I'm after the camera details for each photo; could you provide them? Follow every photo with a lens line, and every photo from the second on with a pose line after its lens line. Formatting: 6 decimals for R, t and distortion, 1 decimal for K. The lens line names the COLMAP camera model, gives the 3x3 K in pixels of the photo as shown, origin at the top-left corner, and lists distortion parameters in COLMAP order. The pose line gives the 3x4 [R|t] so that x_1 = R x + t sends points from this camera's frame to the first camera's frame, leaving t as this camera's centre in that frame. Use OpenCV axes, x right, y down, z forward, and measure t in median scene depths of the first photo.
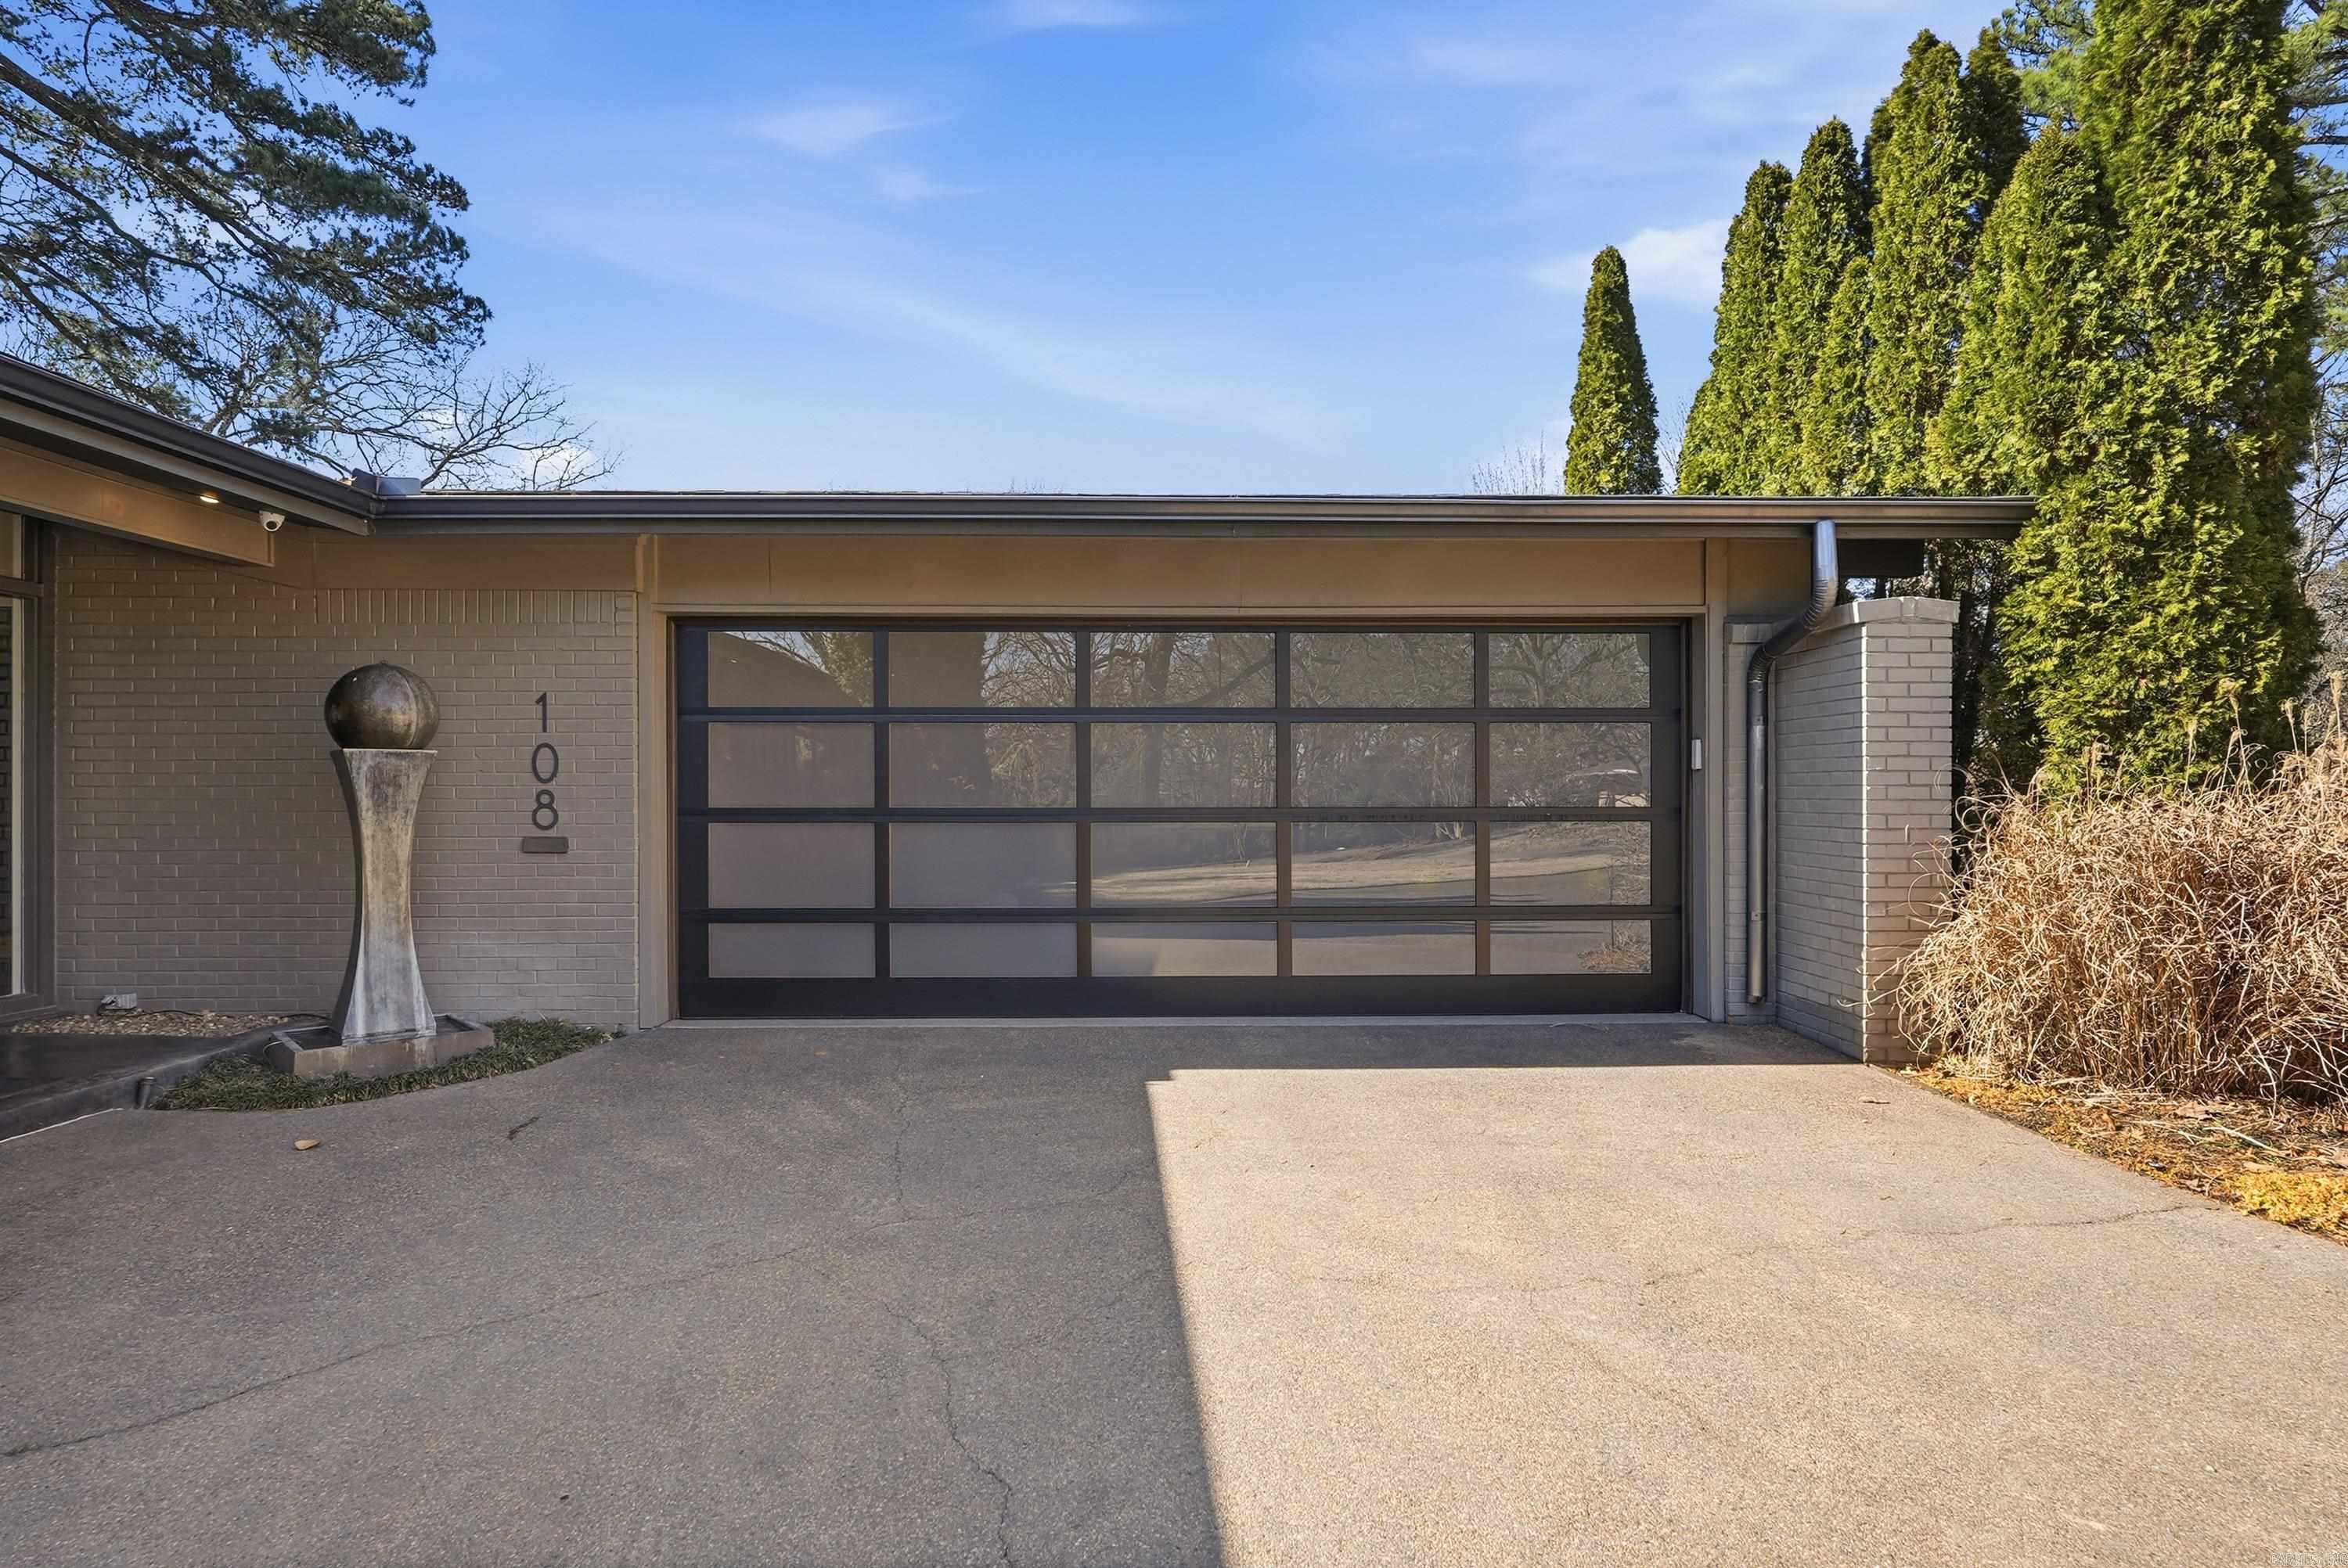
lens RADIAL K [[1244.3, 0, 1173.7], [0, 1244.3, 777.3], [0, 0, 1]] dist [-0.000808, 0.000239]
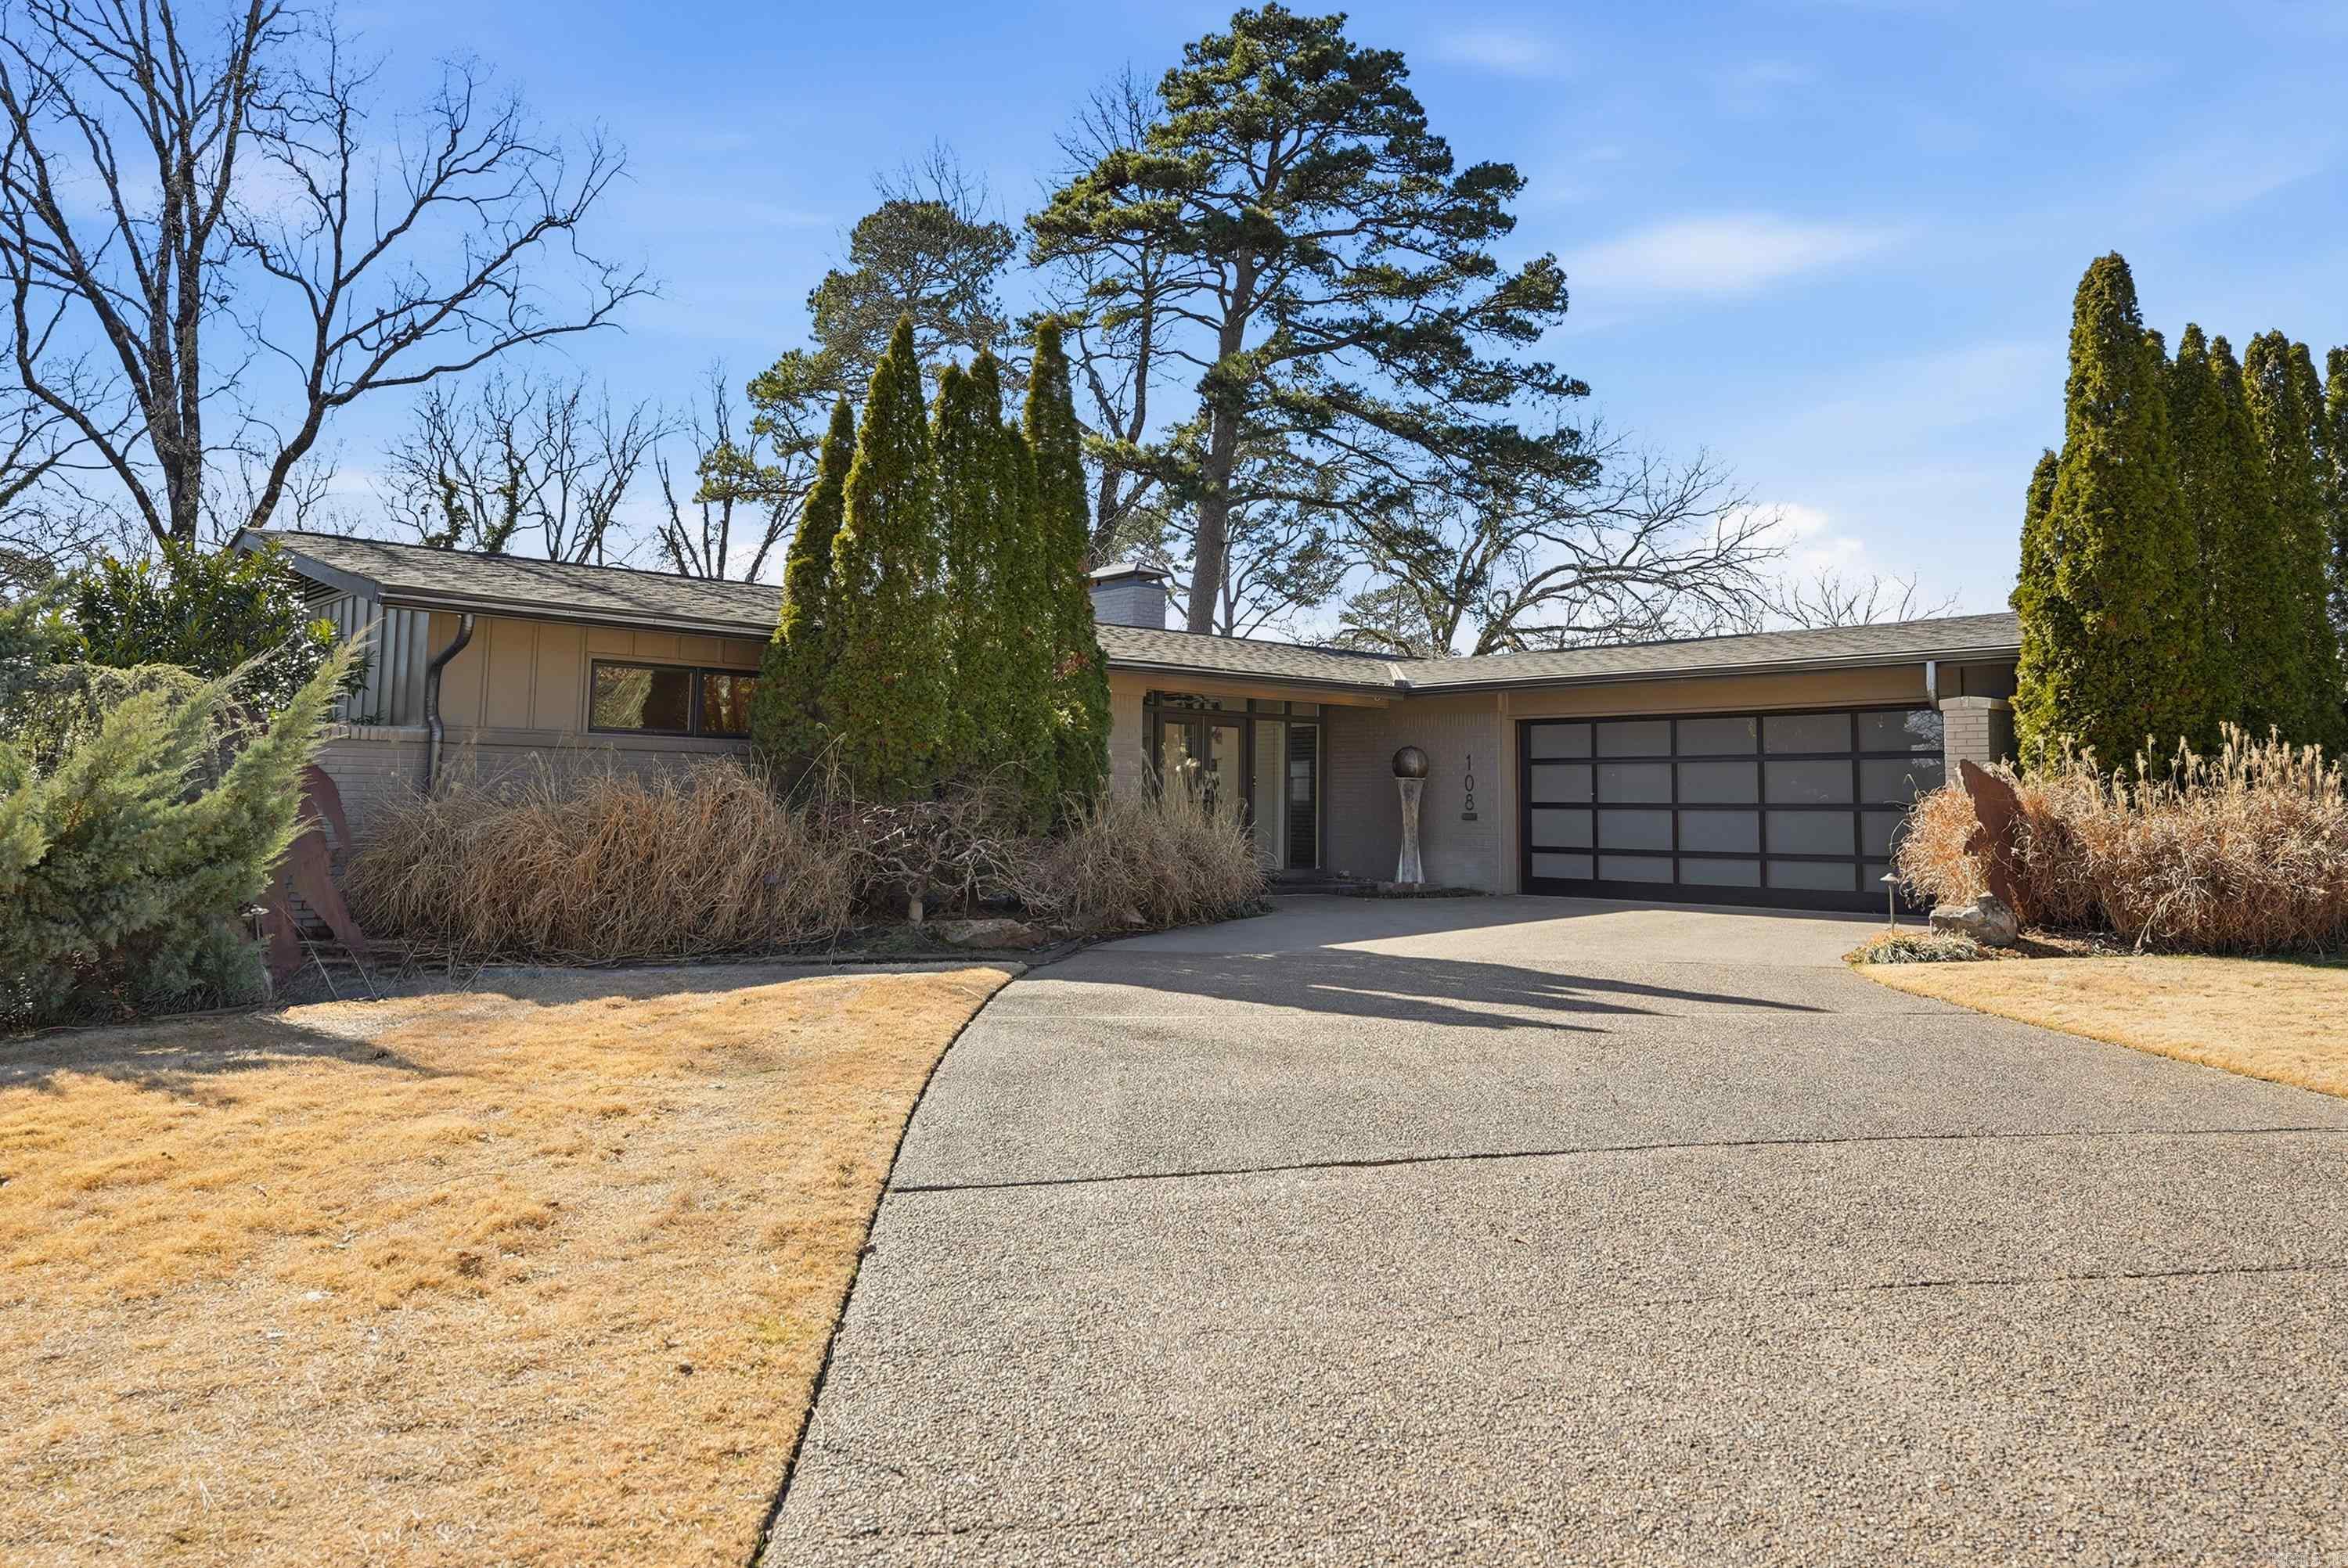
lens RADIAL K [[1622.0, 0, 1174.0], [0, 1622.0, 784.0], [0, 0, 1]] dist [0.000009, -0.000014]
pose [[0.629968, -0.010550, -0.776550, 1.544301], [-0.010587, 0.999698, -0.022170, 0.064561], [0.776549, 0.022187, 0.629666, -1.405043]]
